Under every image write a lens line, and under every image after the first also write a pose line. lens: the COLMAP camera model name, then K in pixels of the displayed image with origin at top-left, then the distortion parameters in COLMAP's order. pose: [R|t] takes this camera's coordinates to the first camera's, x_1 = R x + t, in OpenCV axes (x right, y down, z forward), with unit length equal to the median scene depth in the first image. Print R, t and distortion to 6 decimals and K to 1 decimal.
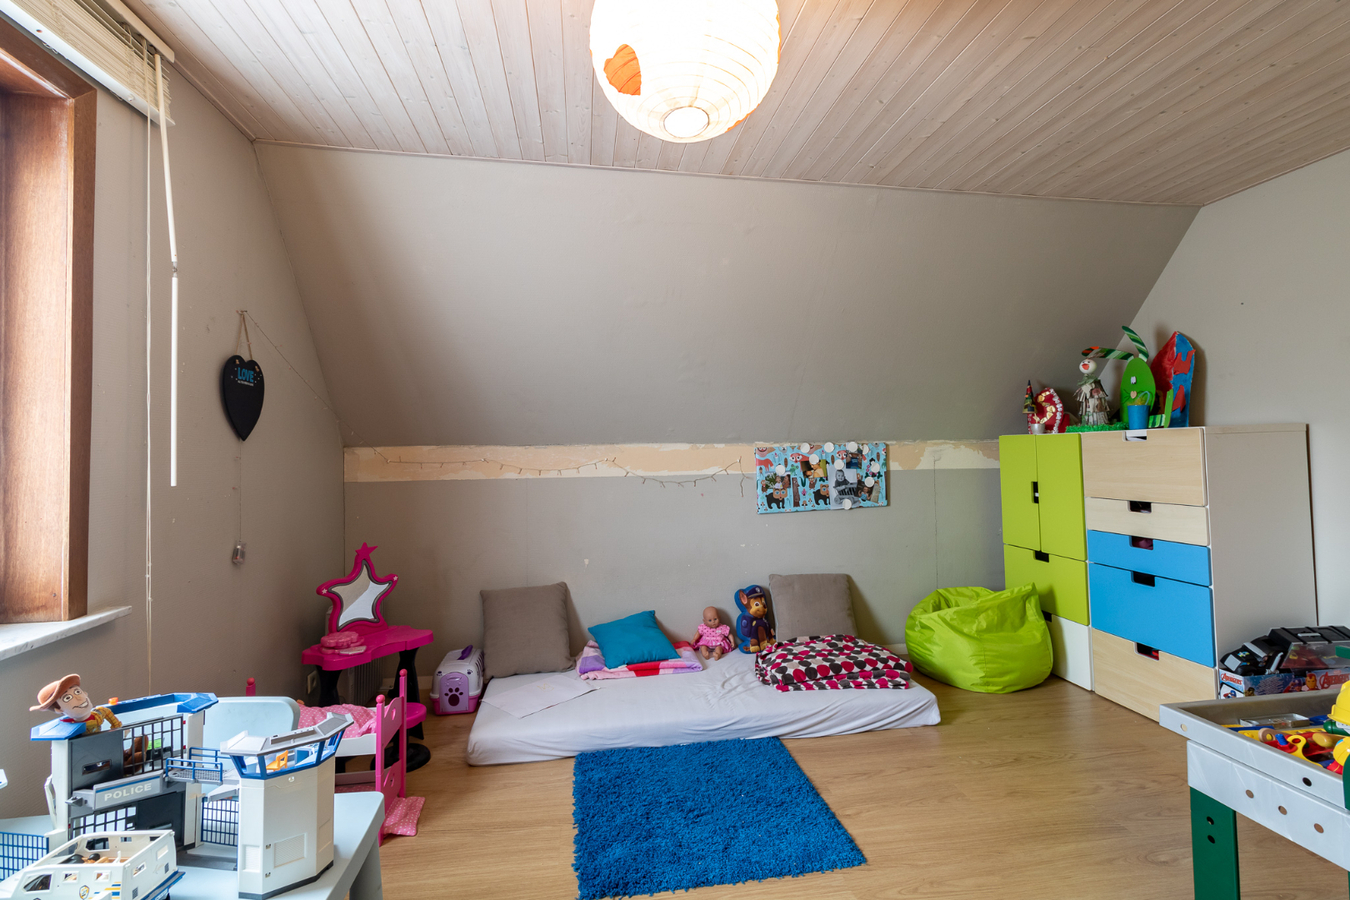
lens RADIAL K [[619.9, 0, 678.8], [0, 619.9, 443.5], [0, 0, 1]] dist [0.001995, 0.000681]
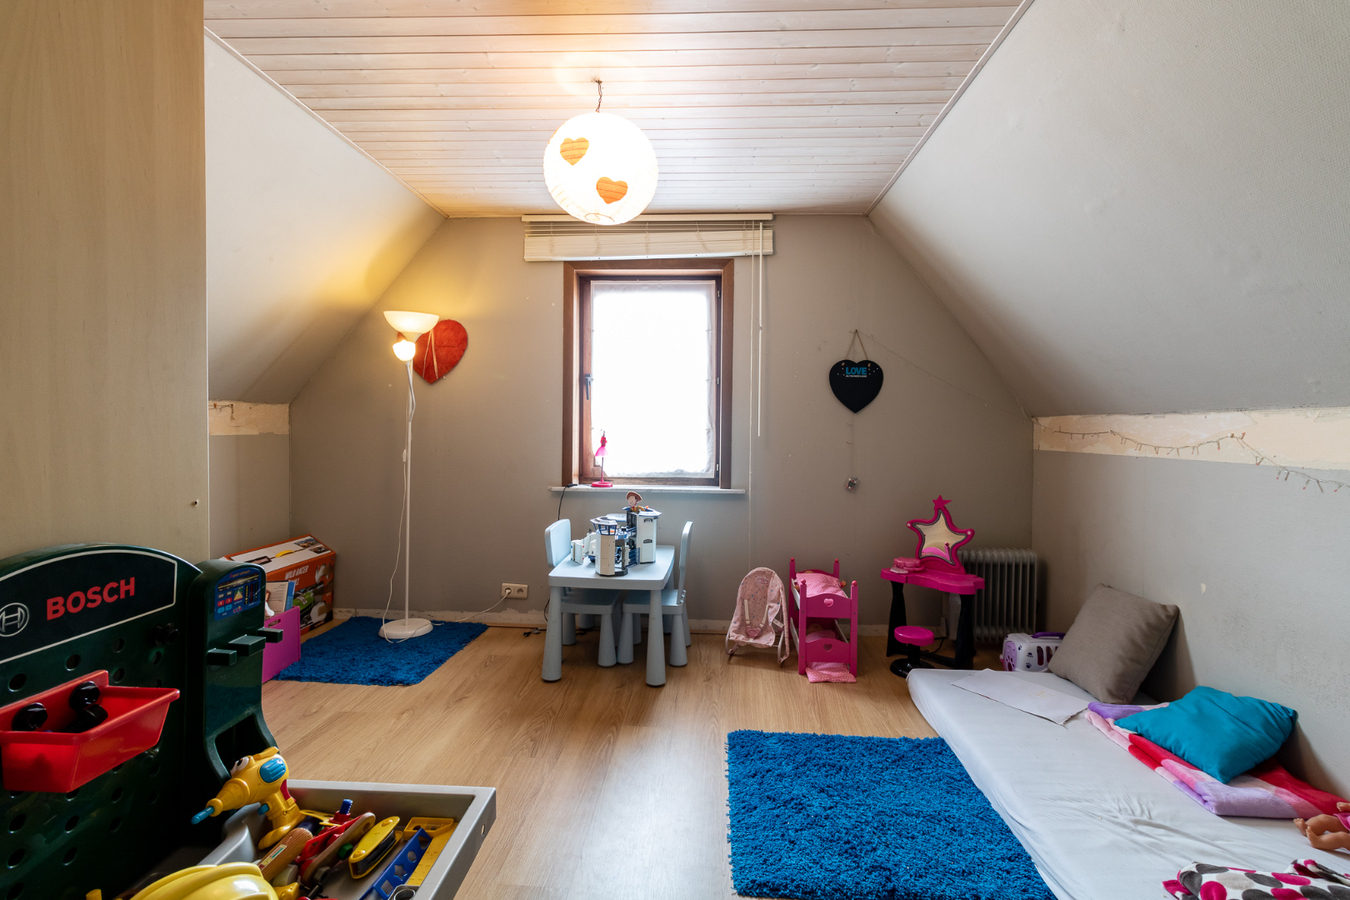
lens RADIAL K [[619.9, 0, 677.4], [0, 619.9, 447.3], [0, 0, 1]] dist [0.001995, 0.000681]
pose [[-0.214222, 0.043601, -0.975811, 0.678251], [0.005035, 0.999039, 0.043534, 0.008887], [0.976772, 0.004413, -0.214235, 0.649528]]
